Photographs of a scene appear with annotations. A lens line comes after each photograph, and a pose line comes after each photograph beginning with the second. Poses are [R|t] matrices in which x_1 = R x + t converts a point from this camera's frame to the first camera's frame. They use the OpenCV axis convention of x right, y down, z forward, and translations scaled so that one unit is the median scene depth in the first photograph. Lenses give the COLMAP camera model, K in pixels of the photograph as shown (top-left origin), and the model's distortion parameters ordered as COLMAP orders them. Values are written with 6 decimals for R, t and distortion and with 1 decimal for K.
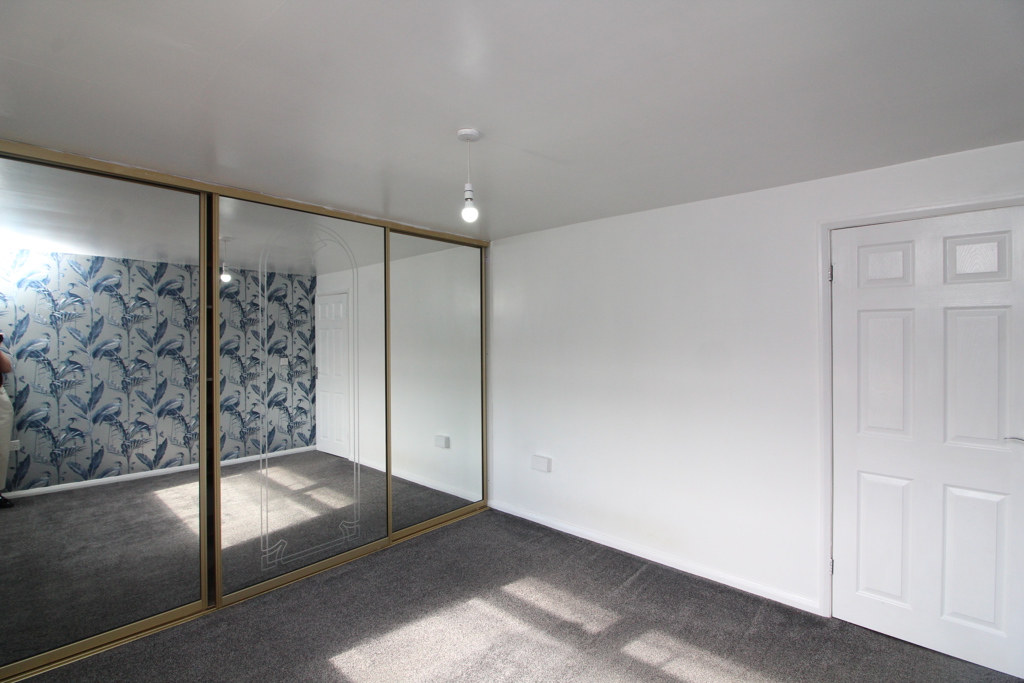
lens RADIAL K [[484.2, 0, 507.0], [0, 484.2, 329.3], [0, 0, 1]] dist [-0.001435, -0.013390]
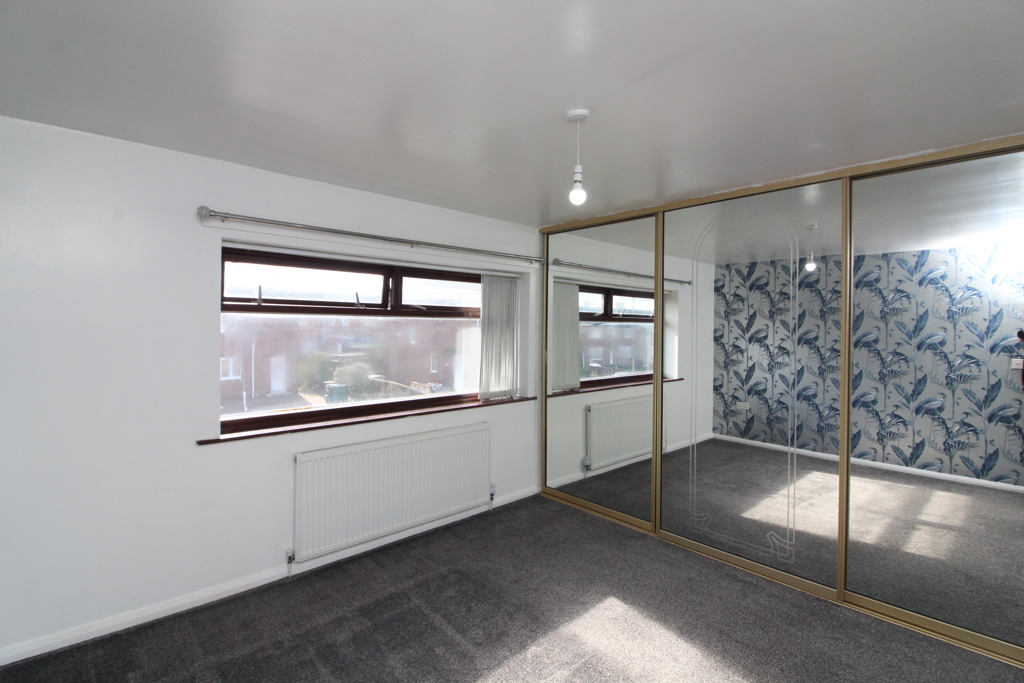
lens RADIAL K [[492.6, 0, 510.7], [0, 492.6, 332.4], [0, 0, 1]] dist [-0.050422, -0.000391]
pose [[-0.044607, 0.013277, -0.998916, 0.263155], [0.004065, 0.999906, 0.013109, 0.006688], [0.998996, -0.003475, -0.044657, 0.259888]]
